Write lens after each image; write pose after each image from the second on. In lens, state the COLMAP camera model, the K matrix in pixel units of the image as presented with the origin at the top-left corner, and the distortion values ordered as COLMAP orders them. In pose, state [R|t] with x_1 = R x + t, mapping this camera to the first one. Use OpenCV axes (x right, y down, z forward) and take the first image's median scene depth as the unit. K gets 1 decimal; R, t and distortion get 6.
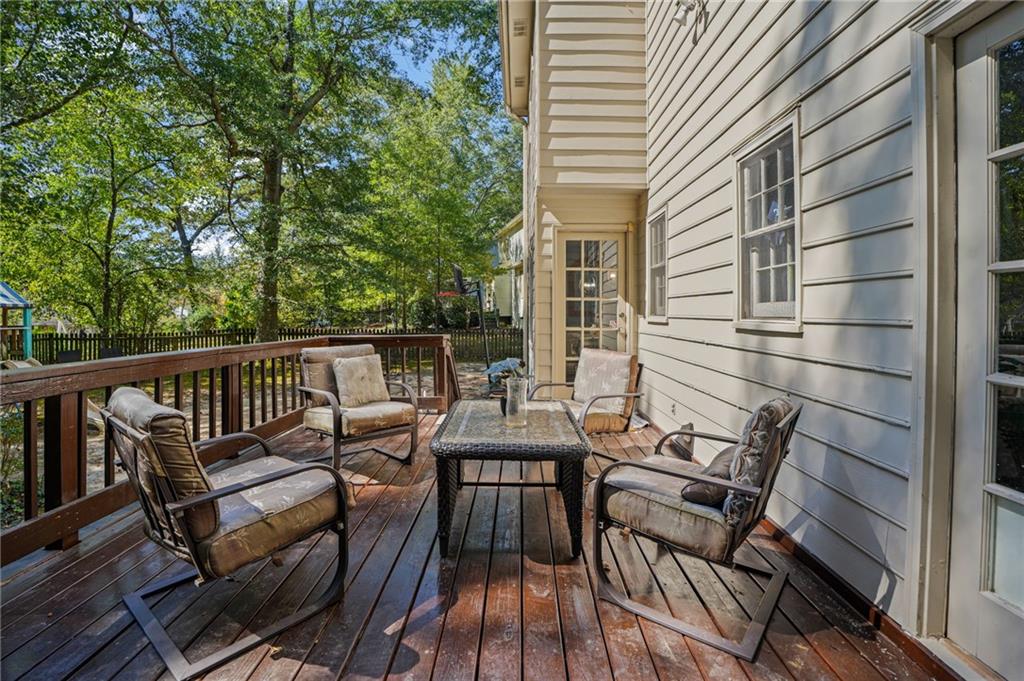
lens RADIAL K [[481.1, 0, 510.5], [0, 481.1, 315.7], [0, 0, 1]] dist [-0.067151, 0.017113]
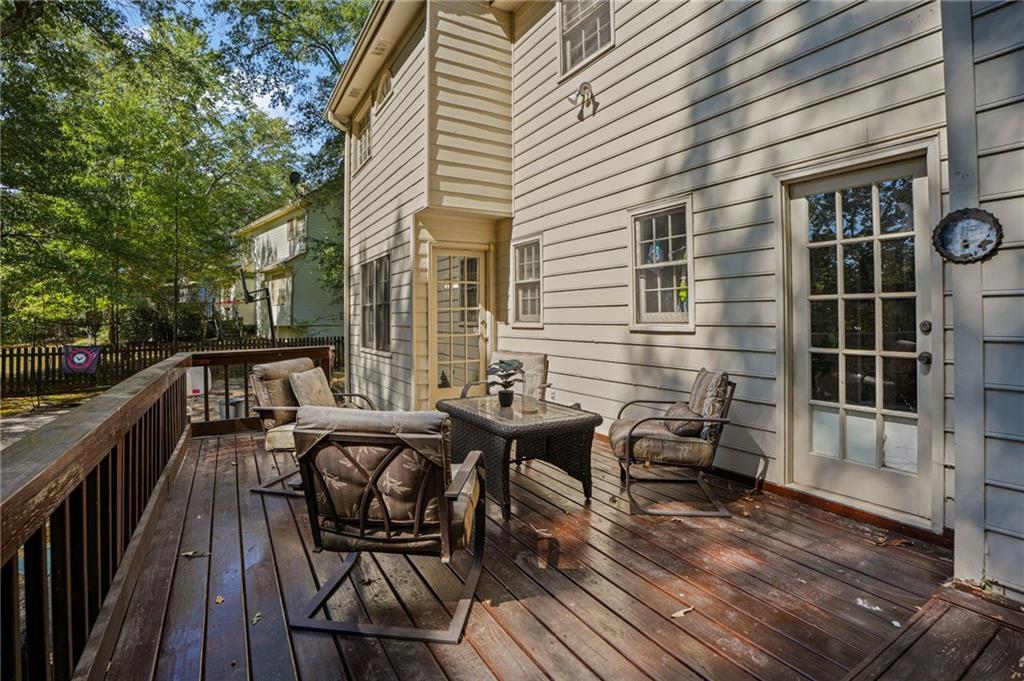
lens RADIAL K [[481.1, 0, 510.5], [0, 481.1, 315.7], [0, 0, 1]] dist [-0.067151, 0.017113]
pose [[0.851823, -0.012688, 0.523675, -0.401850], [0.018628, 0.999808, -0.006077, -0.010400], [-0.523498, 0.014931, 0.851896, -0.039218]]
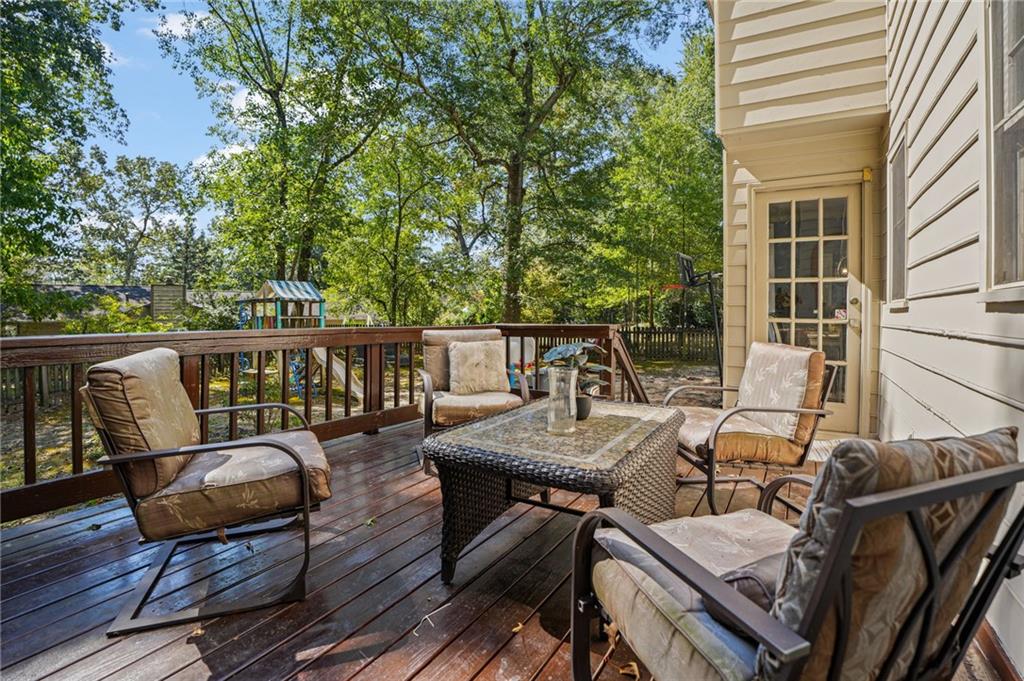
lens RADIAL K [[489.4, 0, 515.9], [0, 489.4, 316.1], [0, 0, 1]] dist [-0.075301, 0.025458]
pose [[0.866904, 0.008851, -0.498397, 0.183077], [-0.008452, 0.999960, 0.003057, 0.028016], [0.498404, 0.001563, 0.866943, 0.181287]]
